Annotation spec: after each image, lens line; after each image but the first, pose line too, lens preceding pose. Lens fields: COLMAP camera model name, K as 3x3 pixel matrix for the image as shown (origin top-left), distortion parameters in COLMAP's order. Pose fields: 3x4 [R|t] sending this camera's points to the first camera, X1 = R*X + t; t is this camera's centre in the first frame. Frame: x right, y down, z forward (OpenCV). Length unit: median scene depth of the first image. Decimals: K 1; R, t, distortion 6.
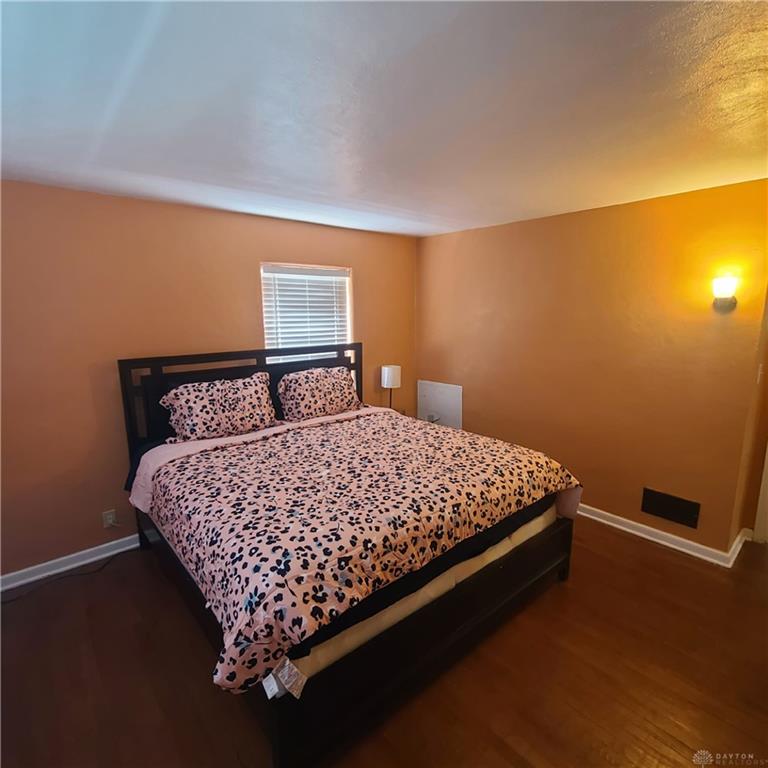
lens RADIAL K [[421.6, 0, 381.6], [0, 421.6, 384.3], [0, 0, 1]] dist [-0.003344, -0.000375]
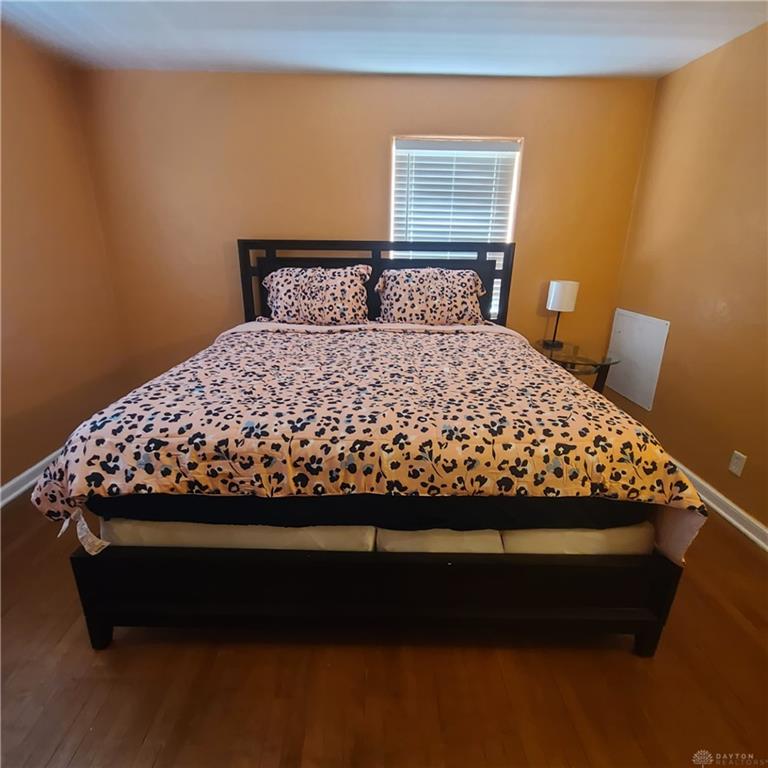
lens RADIAL K [[421.6, 0, 383.1], [0, 421.6, 387.2], [0, 0, 1]] dist [-0.003344, -0.000375]
pose [[0.762953, 0.230144, -0.604099, 0.396944], [-0.130523, 0.970078, 0.204726, 0.039513], [0.633140, -0.077348, 0.770163, 0.341816]]
